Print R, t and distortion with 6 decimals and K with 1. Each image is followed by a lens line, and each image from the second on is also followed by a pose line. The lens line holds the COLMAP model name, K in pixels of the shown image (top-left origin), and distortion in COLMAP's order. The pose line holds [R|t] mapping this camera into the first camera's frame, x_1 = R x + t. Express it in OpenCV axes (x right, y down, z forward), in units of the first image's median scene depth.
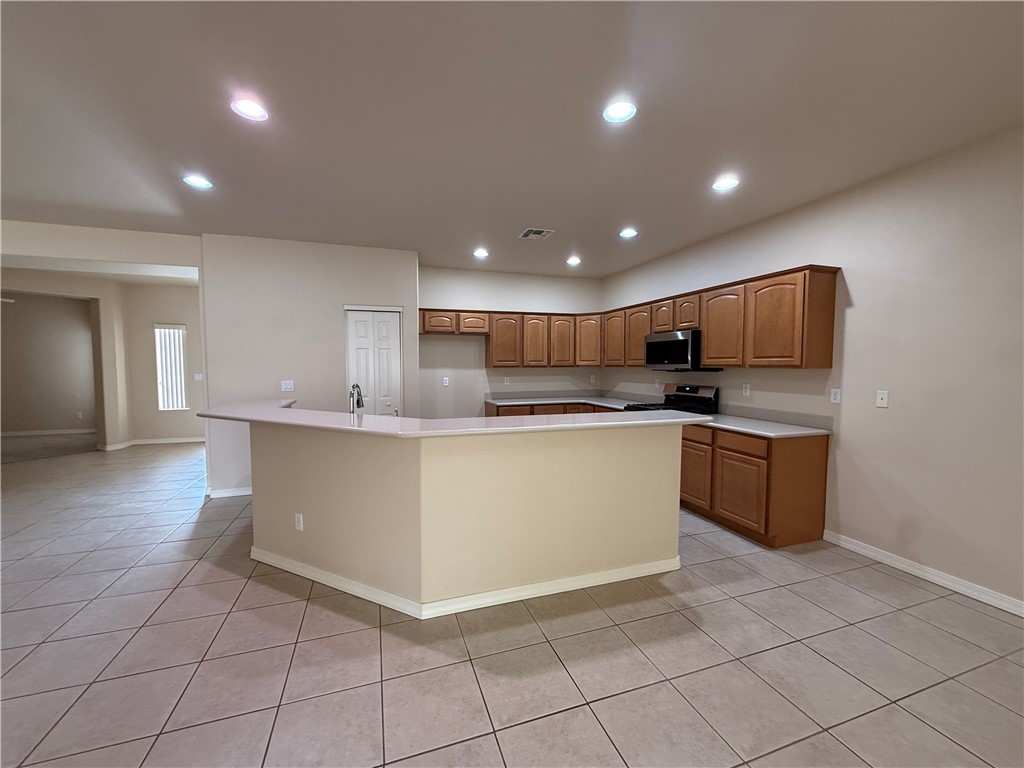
lens RADIAL K [[409.7, 0, 512.0], [0, 409.7, 384.0], [0, 0, 1]] dist [-0.001259, -0.000071]
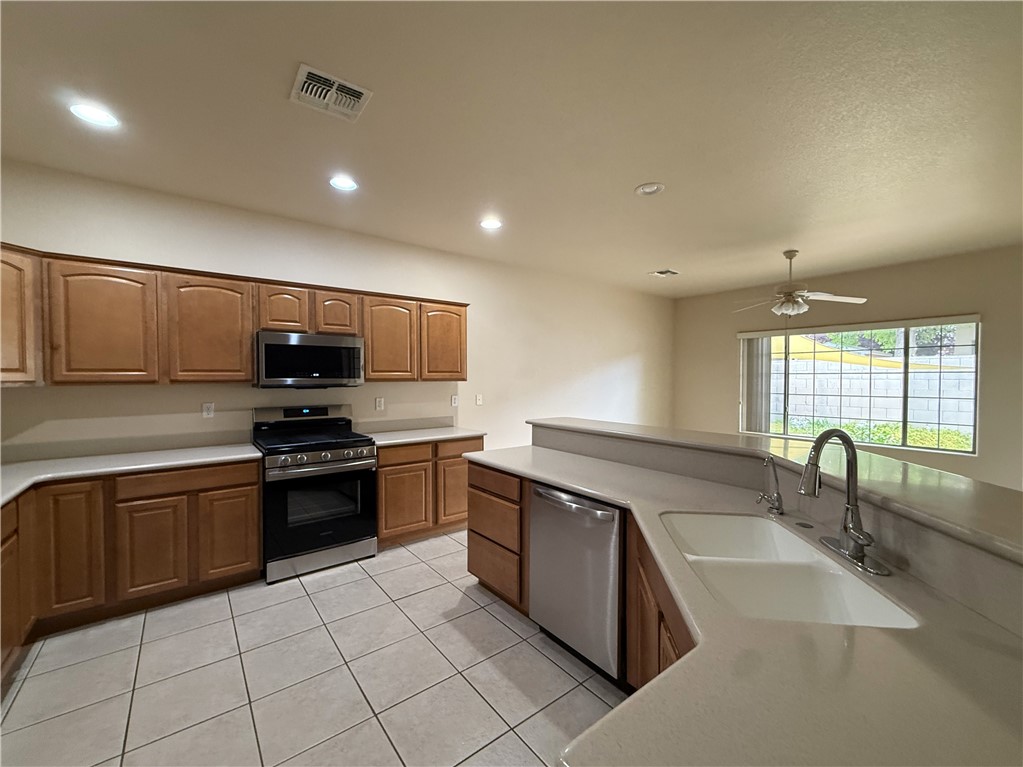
lens RADIAL K [[418.0, 0, 511.5], [0, 418.0, 383.5], [0, 0, 1]] dist [-0.001219, -0.000169]
pose [[-0.326427, -0.012210, 0.945144, -0.392426], [0.048348, 0.998392, 0.029596, -0.040718], [-0.943985, 0.055357, -0.325311, 0.845115]]
